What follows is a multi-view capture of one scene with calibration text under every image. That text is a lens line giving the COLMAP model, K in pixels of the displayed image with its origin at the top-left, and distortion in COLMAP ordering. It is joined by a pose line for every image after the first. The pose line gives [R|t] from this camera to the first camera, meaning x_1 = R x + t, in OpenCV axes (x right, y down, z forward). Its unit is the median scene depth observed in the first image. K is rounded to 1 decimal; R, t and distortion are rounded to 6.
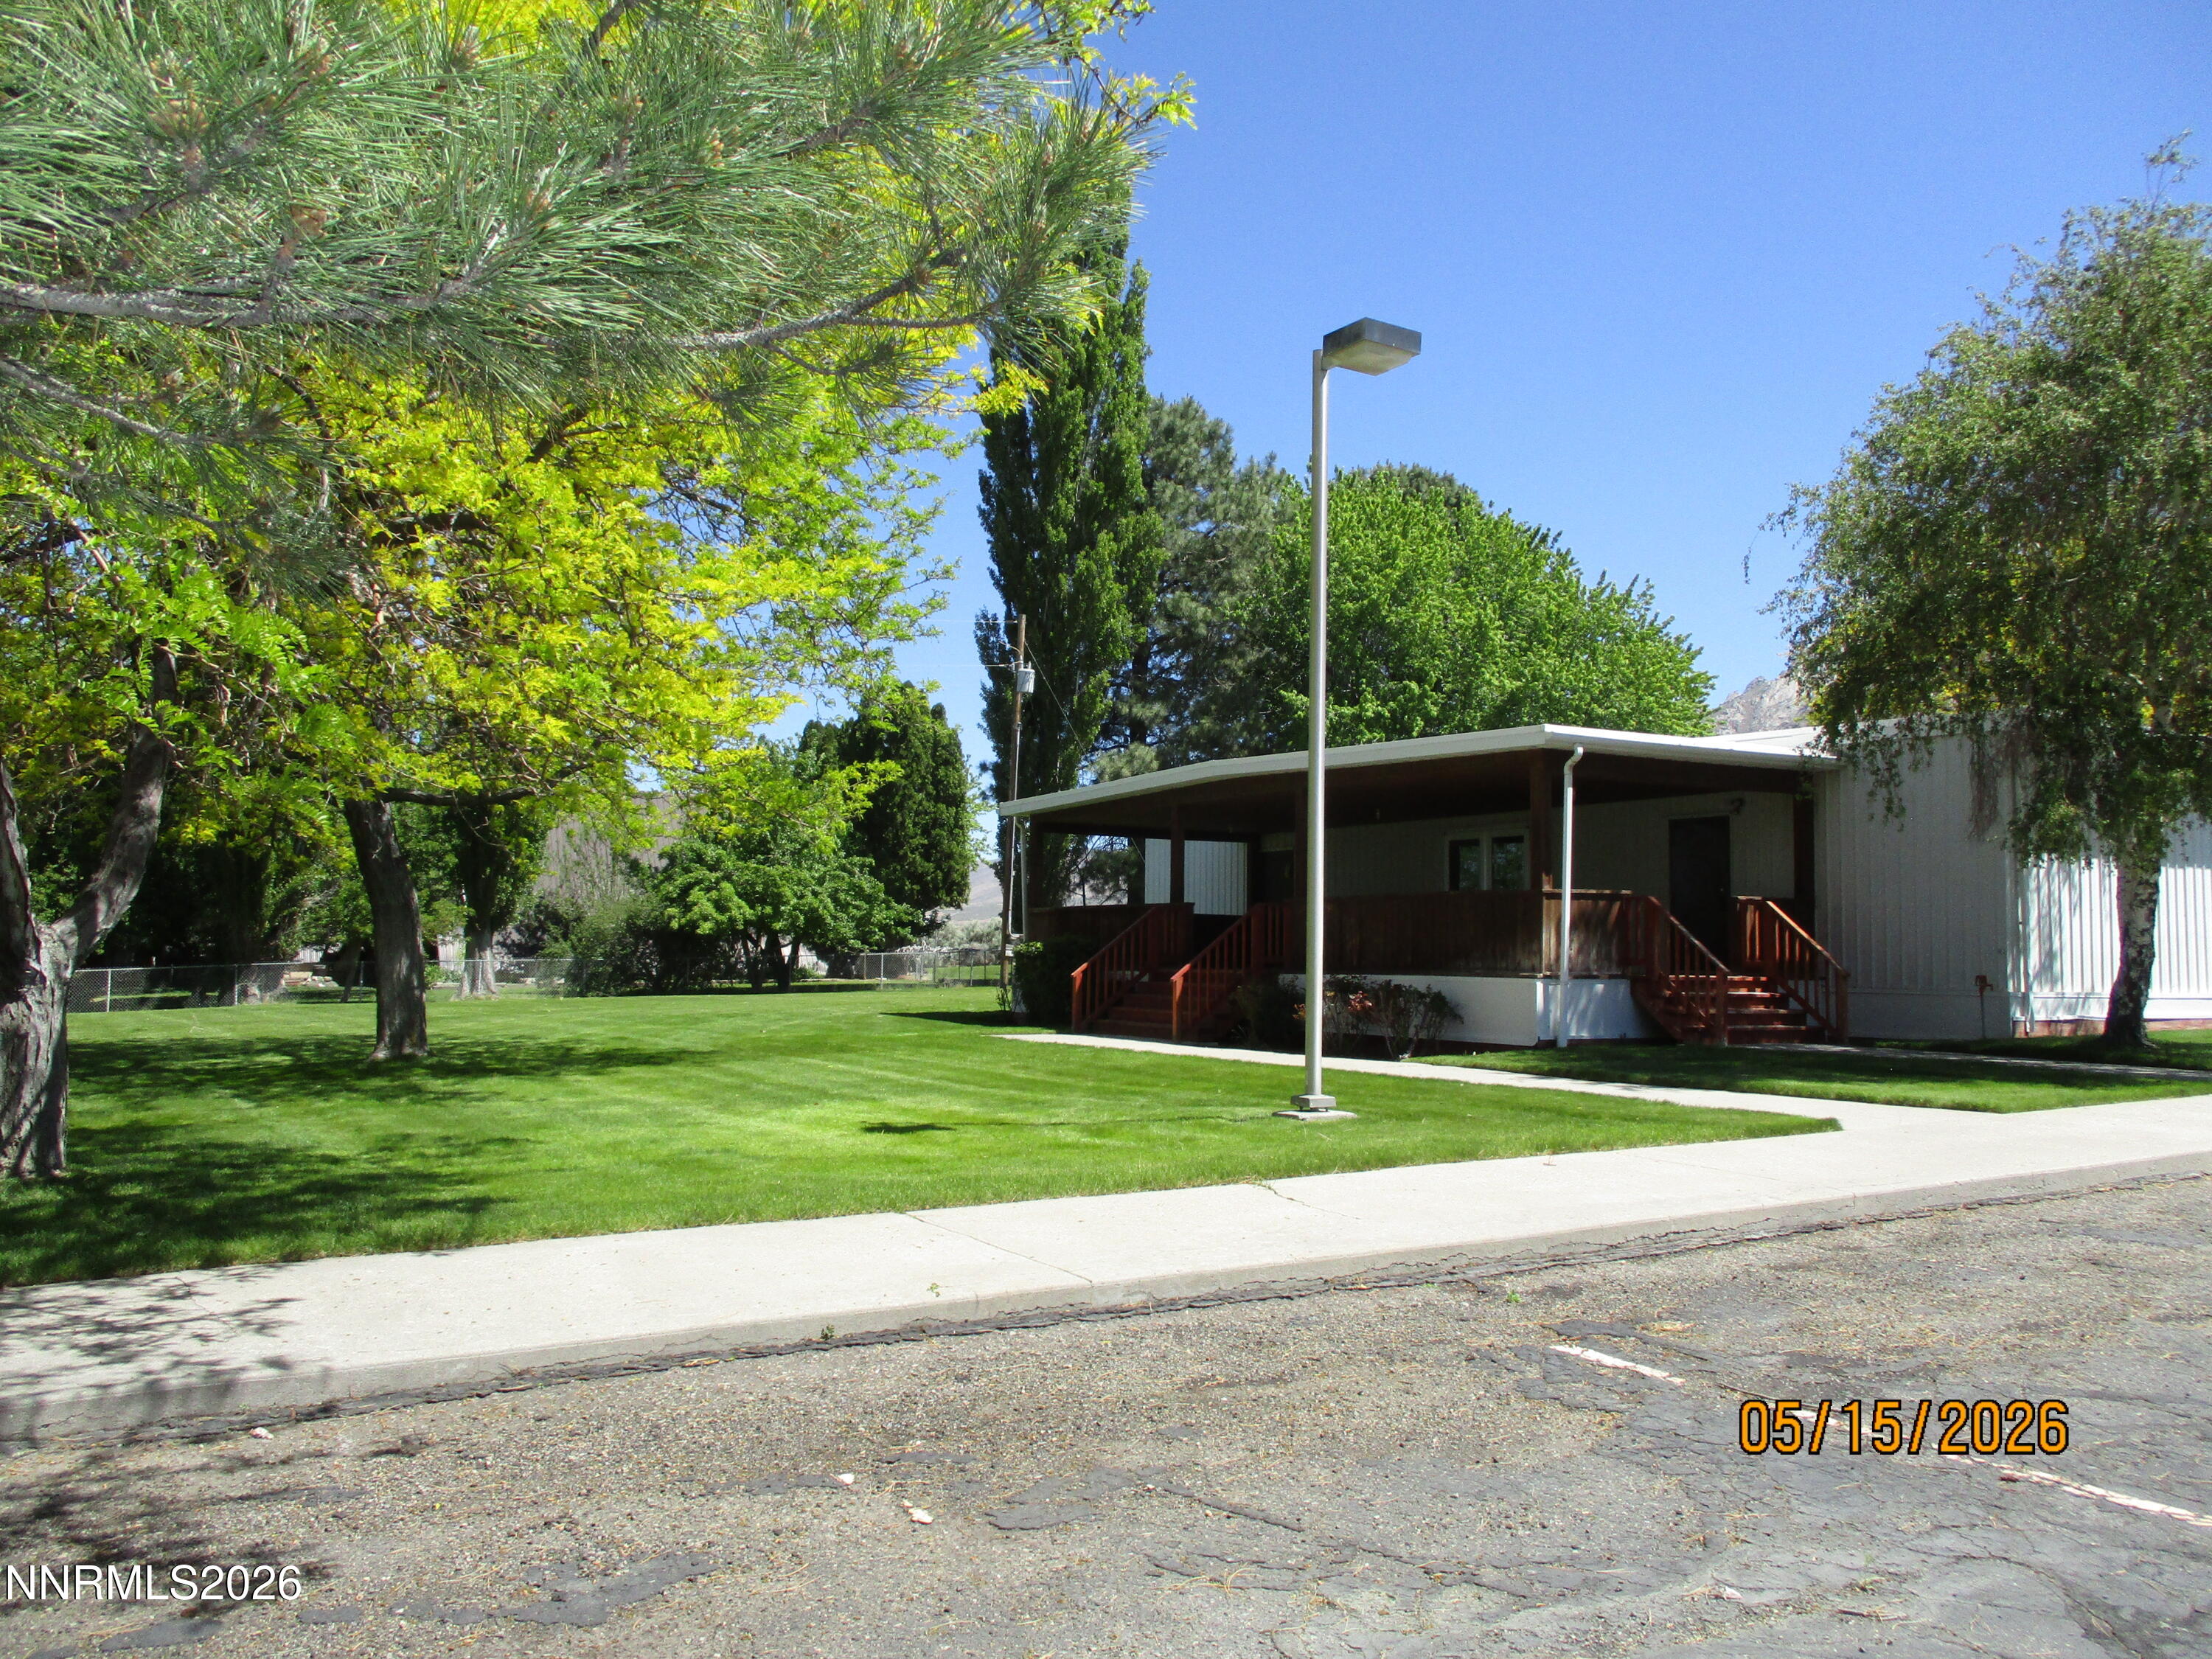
lens RADIAL K [[1827.0, 0, 1106.0], [0, 1827.0, 829.5], [0, 0, 1]] dist [-0.034198, 0.006014]
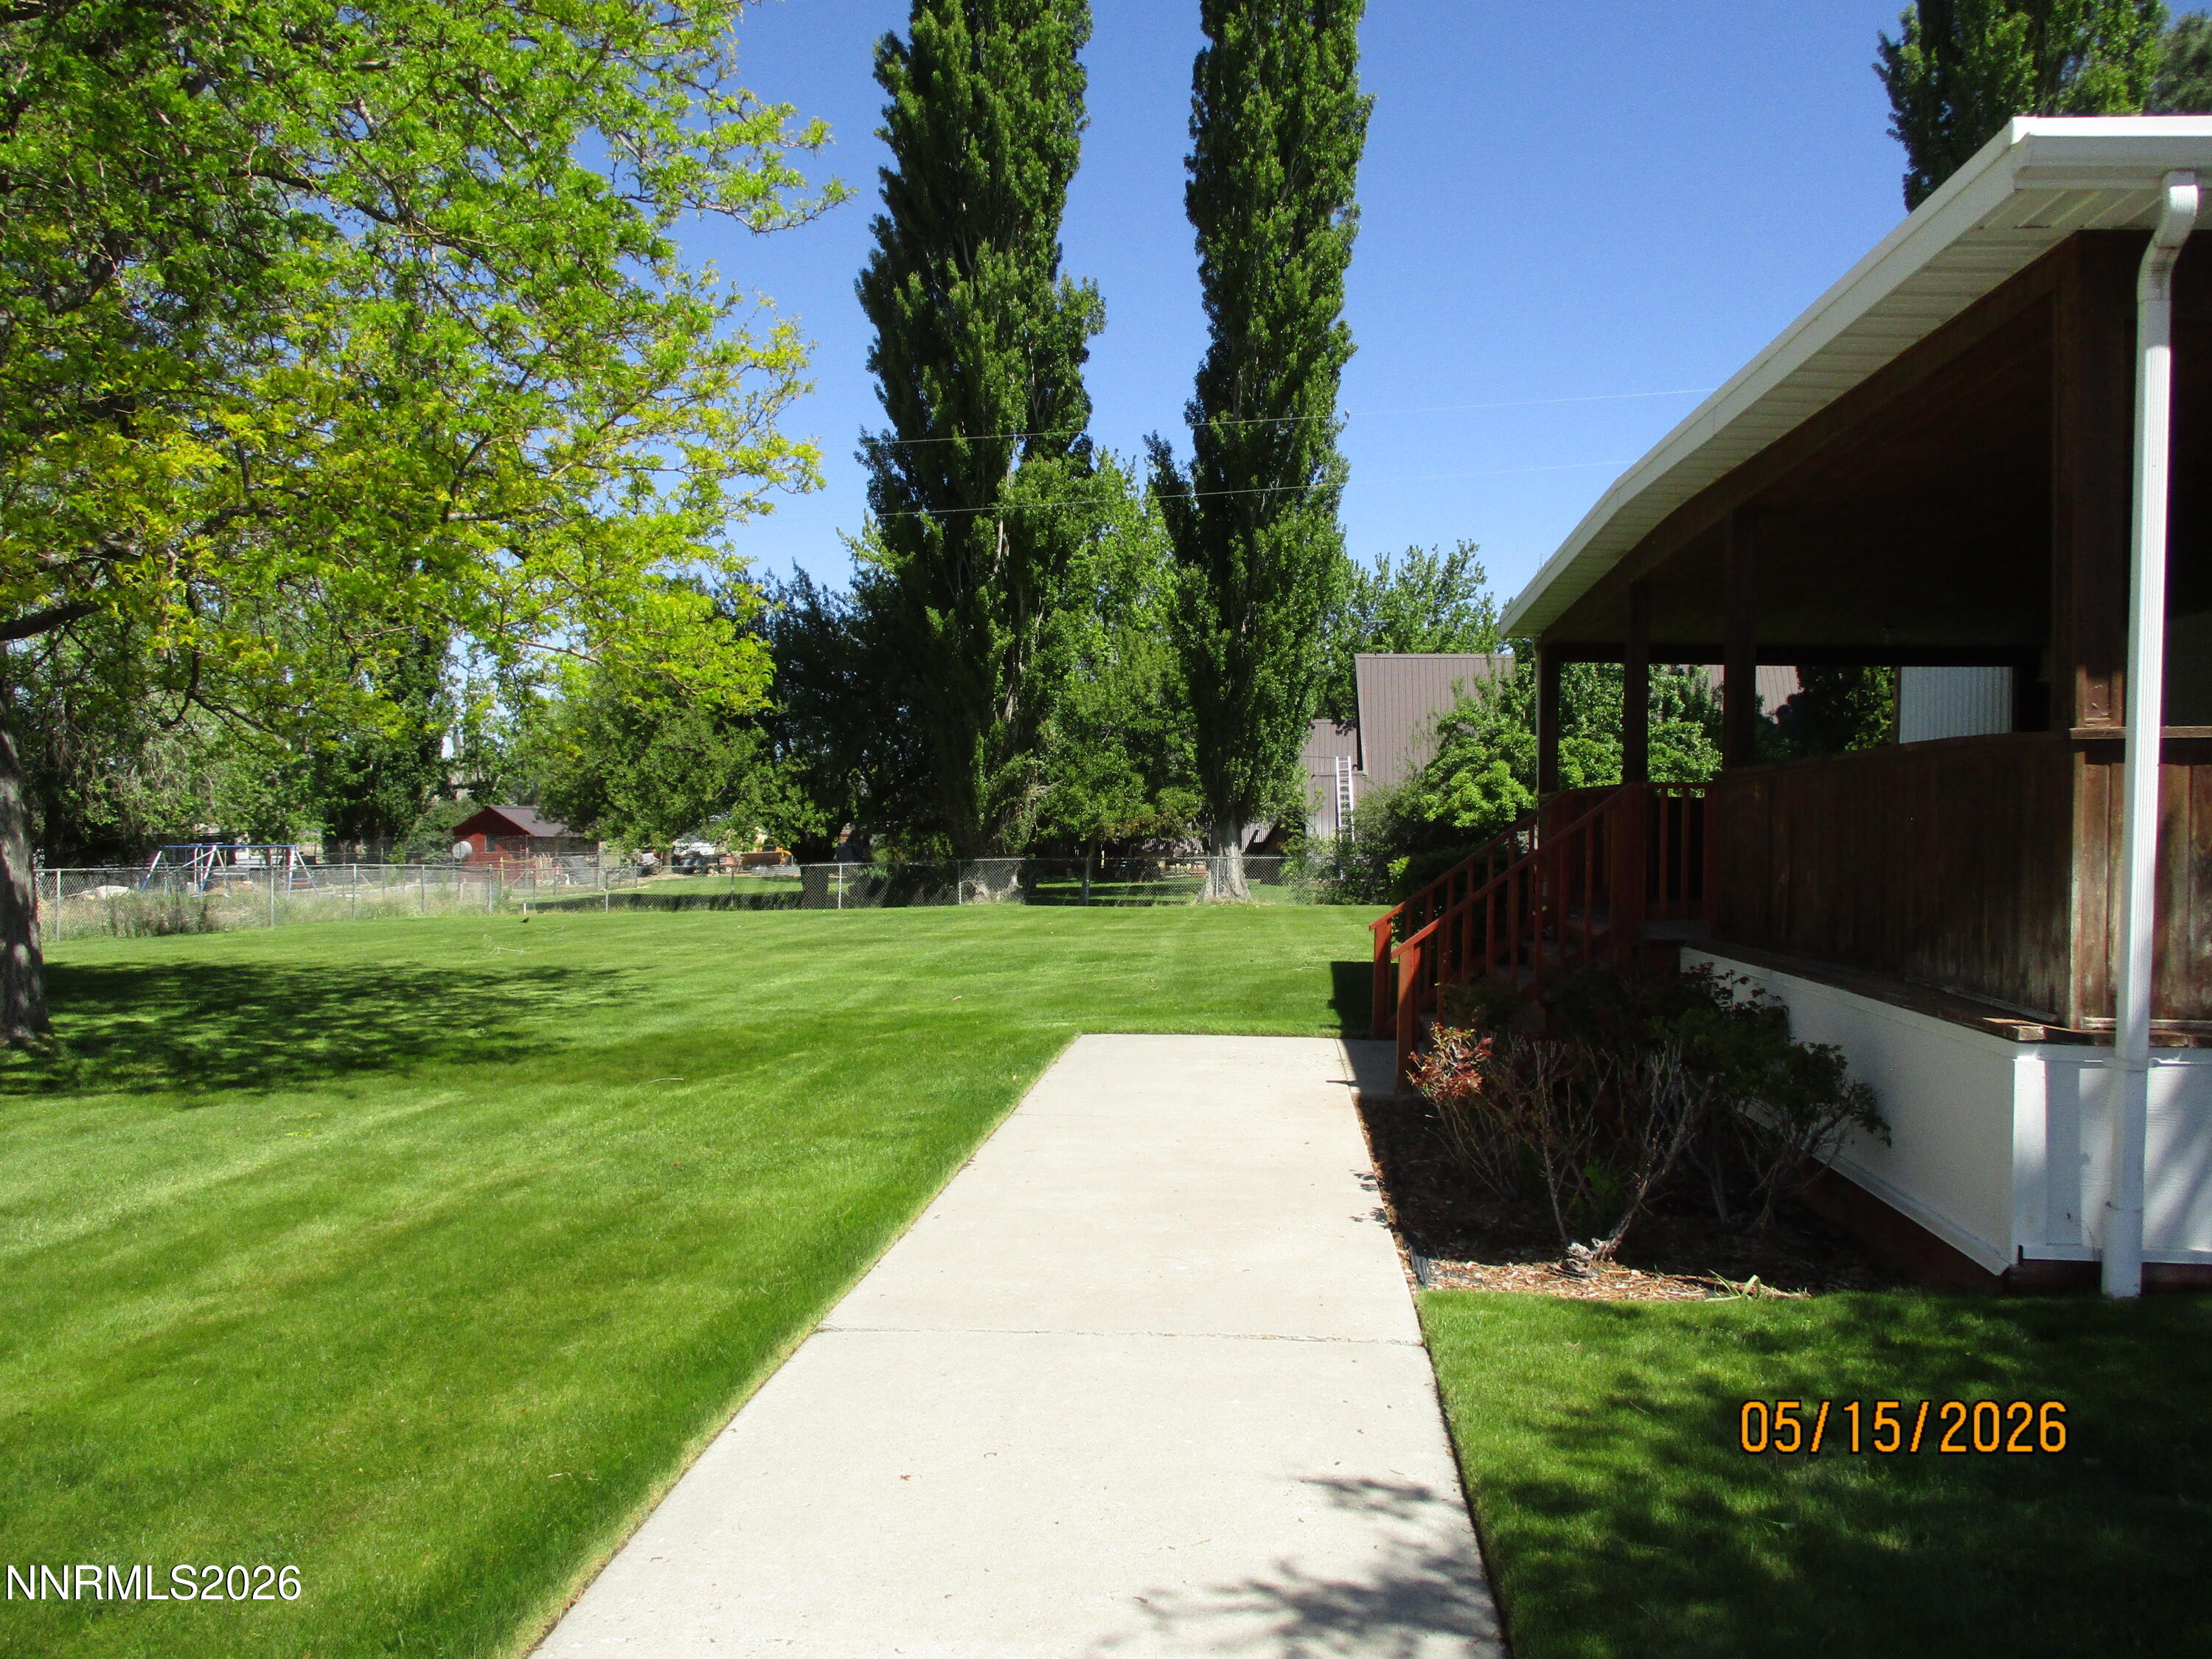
lens RADIAL K [[1827.0, 0, 1106.0], [0, 1827.0, 829.5], [0, 0, 1]] dist [-0.034198, 0.006014]
pose [[0.808669, 0.004410, -0.588248, 0.118683], [0.033184, 0.998038, 0.053101, 0.011908], [0.587327, -0.062461, 0.806936, 0.285871]]
